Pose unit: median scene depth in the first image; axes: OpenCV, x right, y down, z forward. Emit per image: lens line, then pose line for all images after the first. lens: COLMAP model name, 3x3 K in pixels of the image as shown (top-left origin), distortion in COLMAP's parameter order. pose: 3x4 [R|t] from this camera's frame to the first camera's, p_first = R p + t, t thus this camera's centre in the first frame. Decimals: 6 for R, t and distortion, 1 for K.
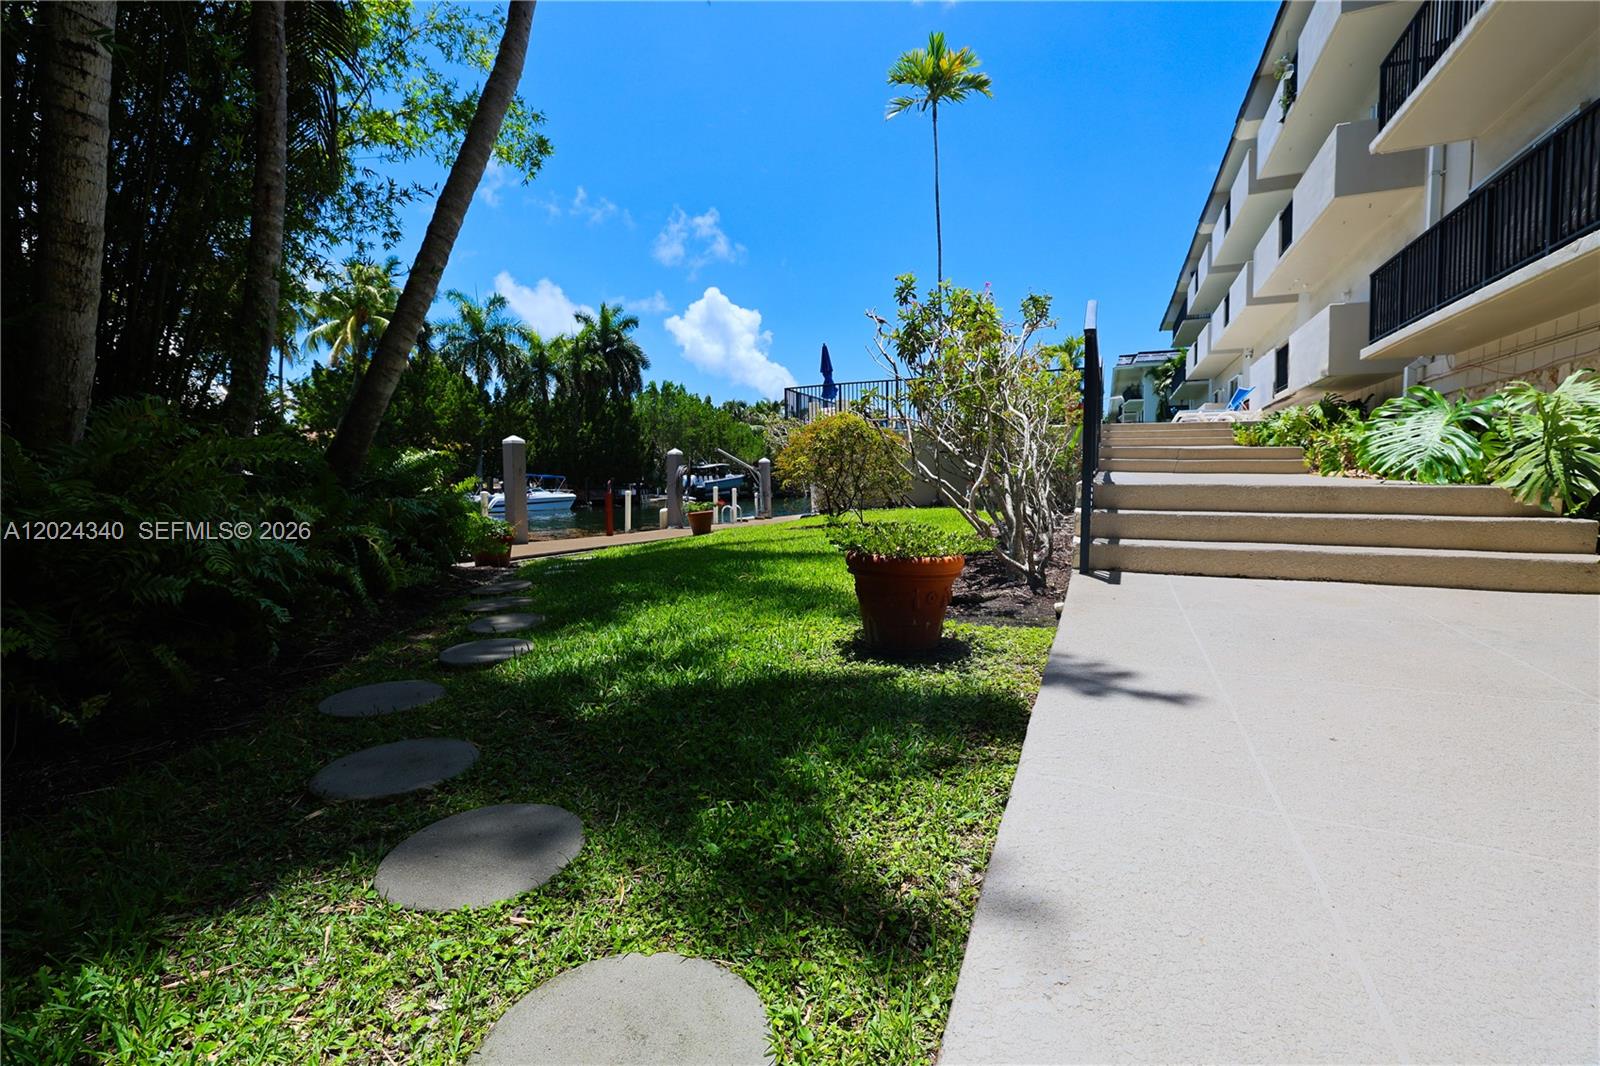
lens RADIAL K [[693.8, 0, 806.7], [0, 693.8, 526.7], [0, 0, 1]] dist [-0.025275, 0.009508]
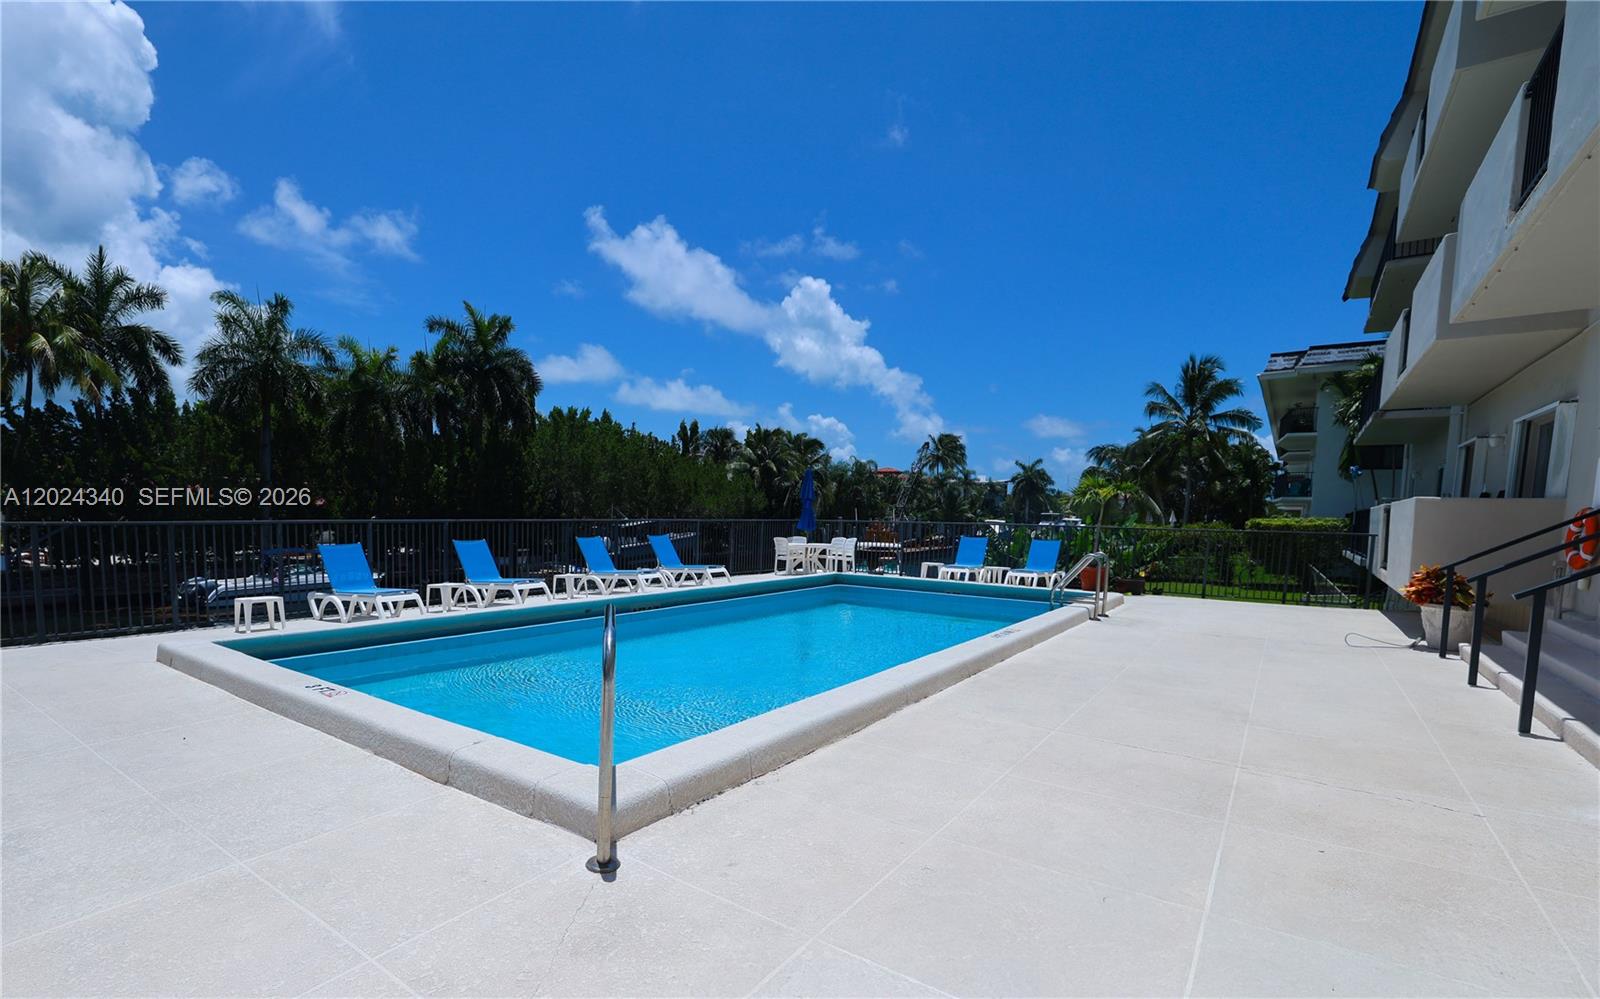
lens RADIAL K [[764.5, 0, 692.7], [0, 764.5, 586.8], [0, 0, 1]] dist [-0.014458, 0.000436]
pose [[0.963795, 0.047222, -0.262430, 0.583142], [-0.037445, 0.998410, 0.042137, -0.232048], [0.264003, -0.030785, 0.964031, 0.955862]]
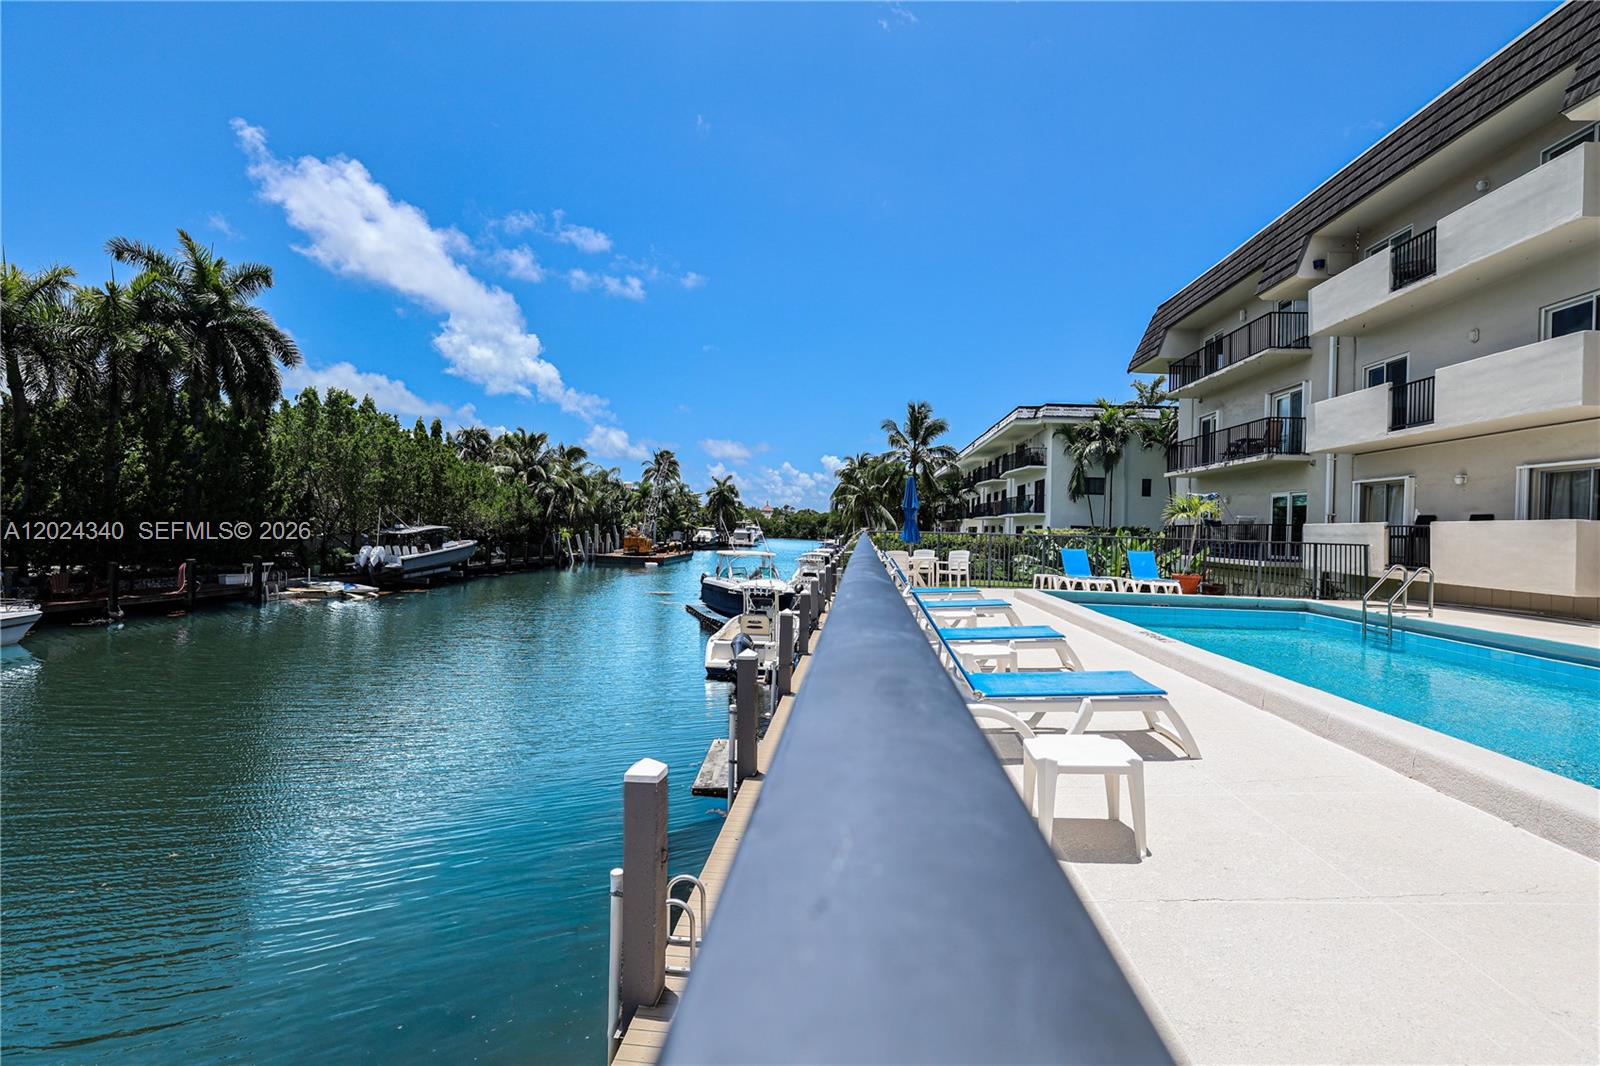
lens RADIAL K [[693.8, 0, 808.0], [0, 693.8, 539.0], [0, 0, 1]] dist [-0.025275, 0.009508]
pose [[0.950839, 0.023855, 0.308766, 0.025810], [-0.011618, 0.999075, -0.041411, -0.236820], [-0.309468, 0.035788, 0.950236, 1.225942]]
